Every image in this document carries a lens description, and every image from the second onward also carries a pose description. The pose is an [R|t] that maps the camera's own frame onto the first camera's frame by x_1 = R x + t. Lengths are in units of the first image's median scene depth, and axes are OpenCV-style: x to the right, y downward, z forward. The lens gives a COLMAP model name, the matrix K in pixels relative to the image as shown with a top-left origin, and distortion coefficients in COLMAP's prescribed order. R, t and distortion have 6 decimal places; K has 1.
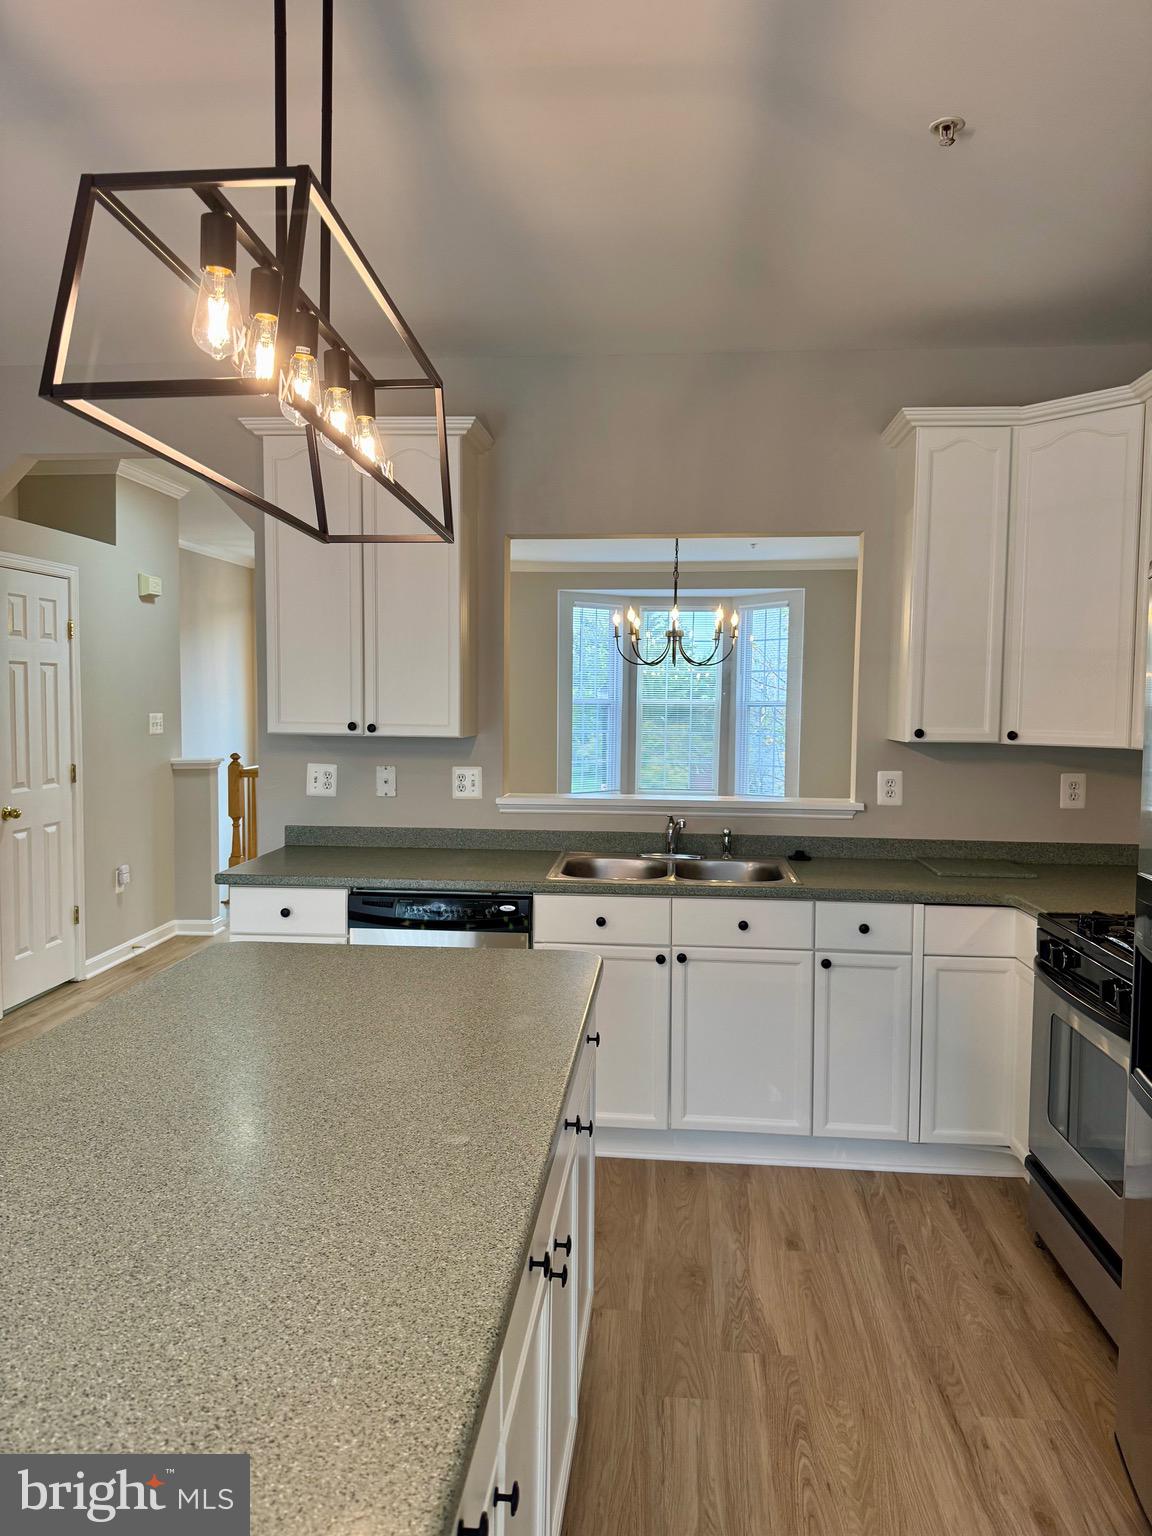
lens RADIAL K [[1078.1, 0, 570.8], [0, 1078.1, 762.9], [0, 0, 1]] dist [0.043311, -0.009420]
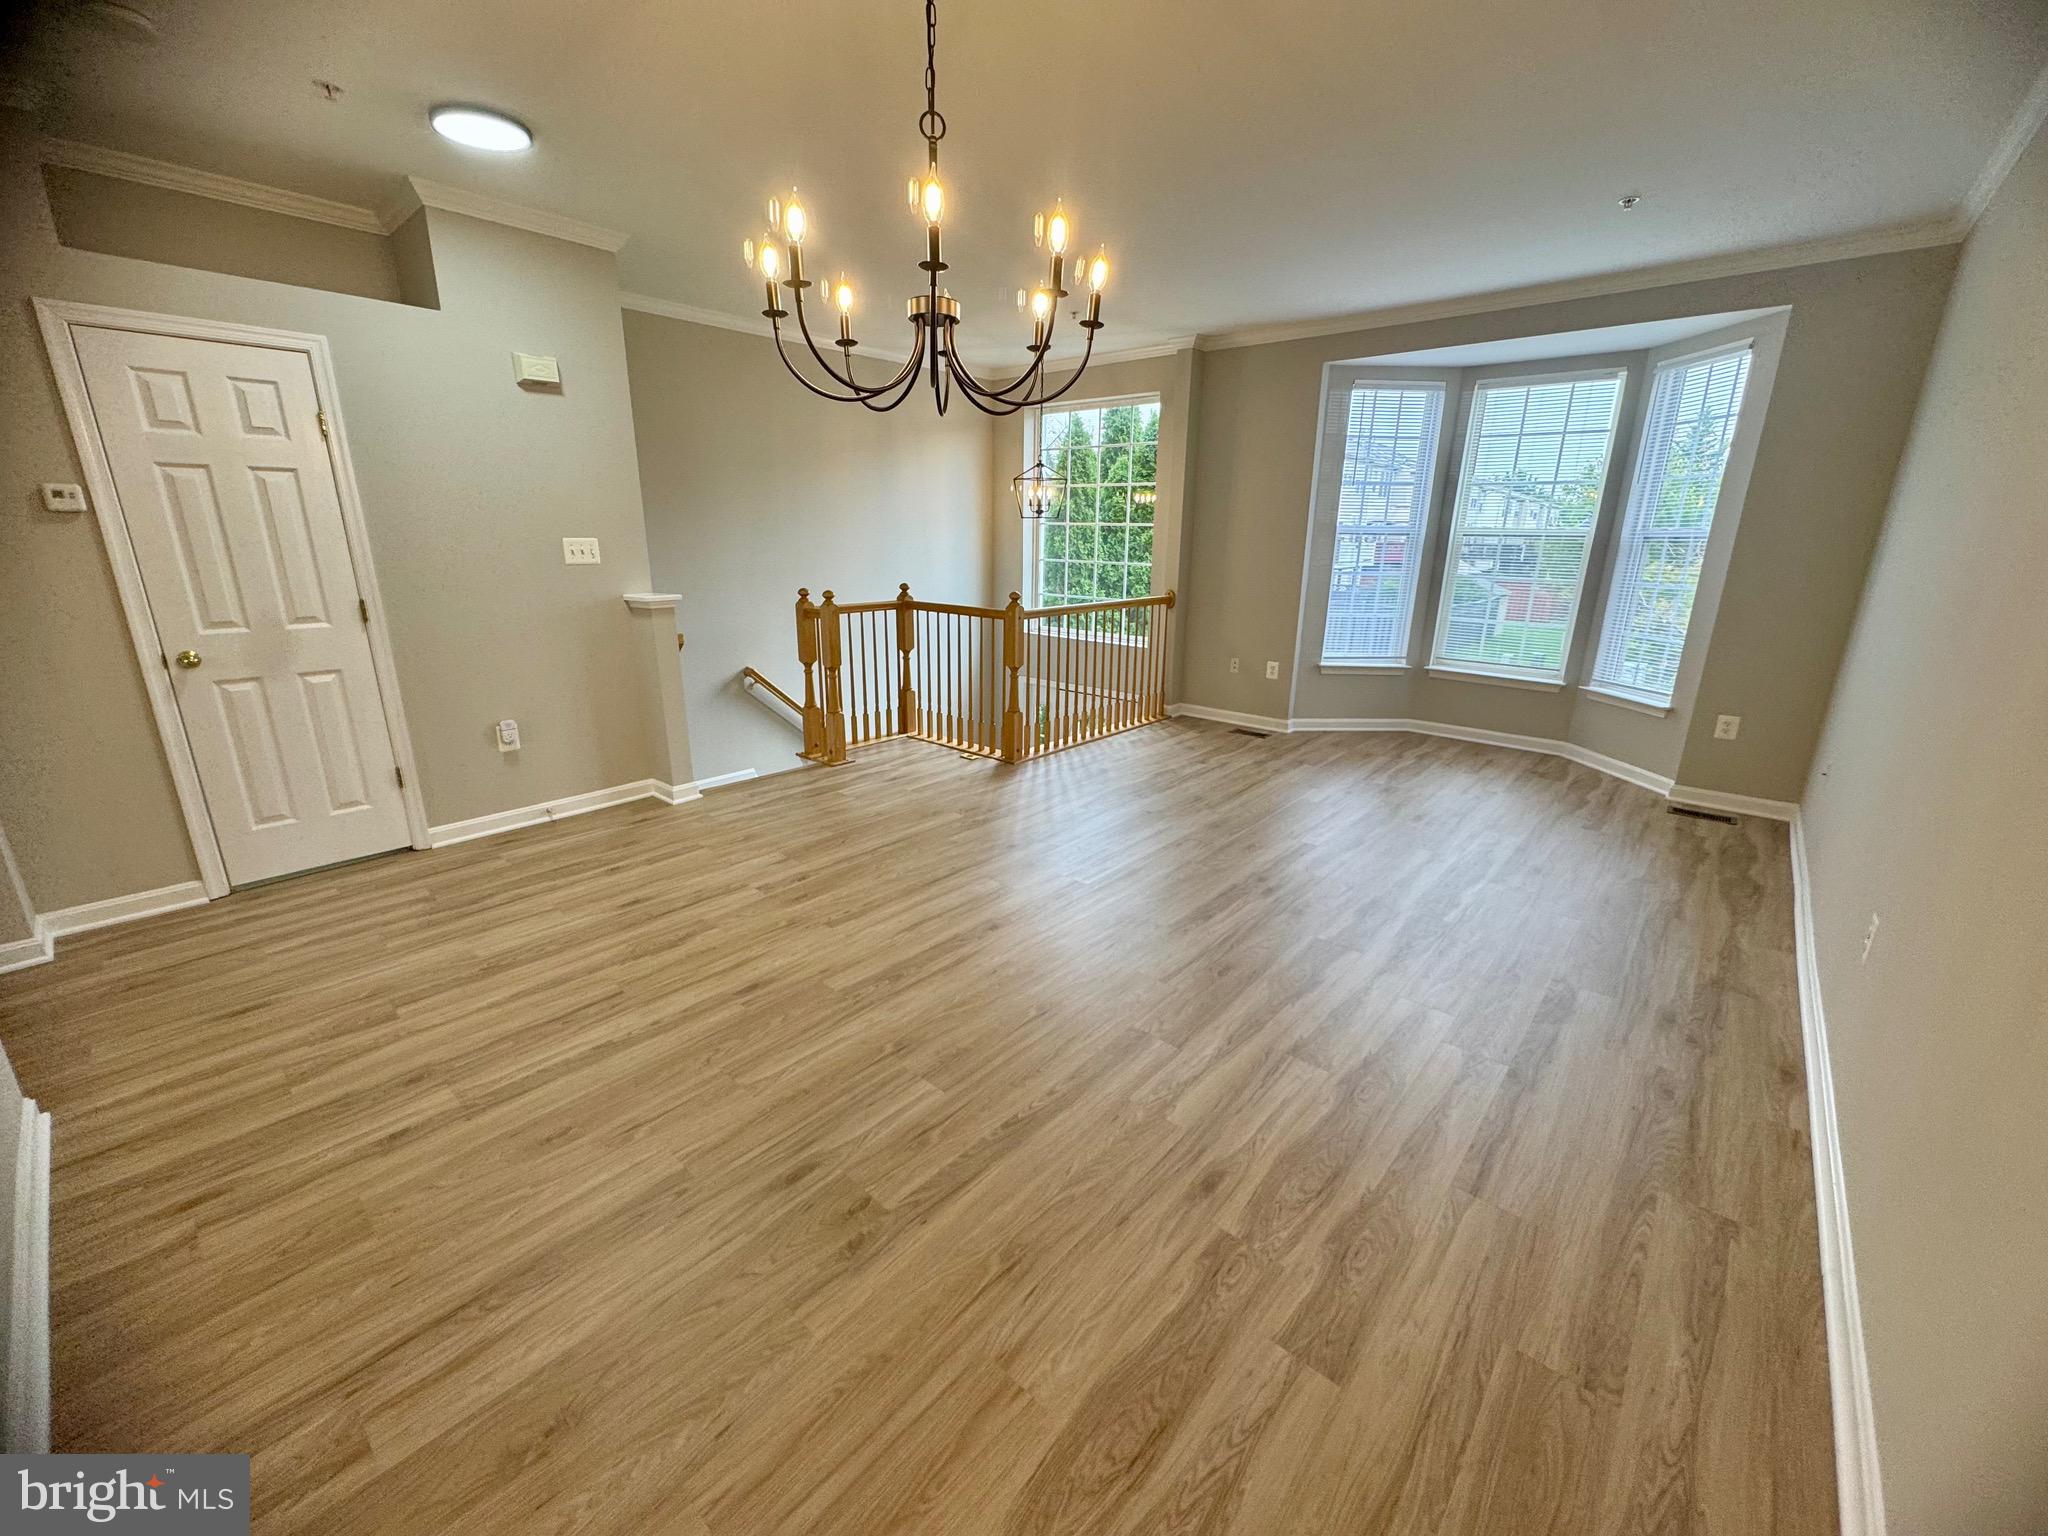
lens RADIAL K [[815.0, 0, 1023.0], [0, 815.0, 769.6], [0, 0, 1]] dist [-0.004332, 0.000493]
pose [[0.810170, 0.164121, -0.562751, 0.279625], [-0.038516, 0.972836, 0.228268, -0.029740], [0.584928, -0.163261, 0.794484, 0.702606]]
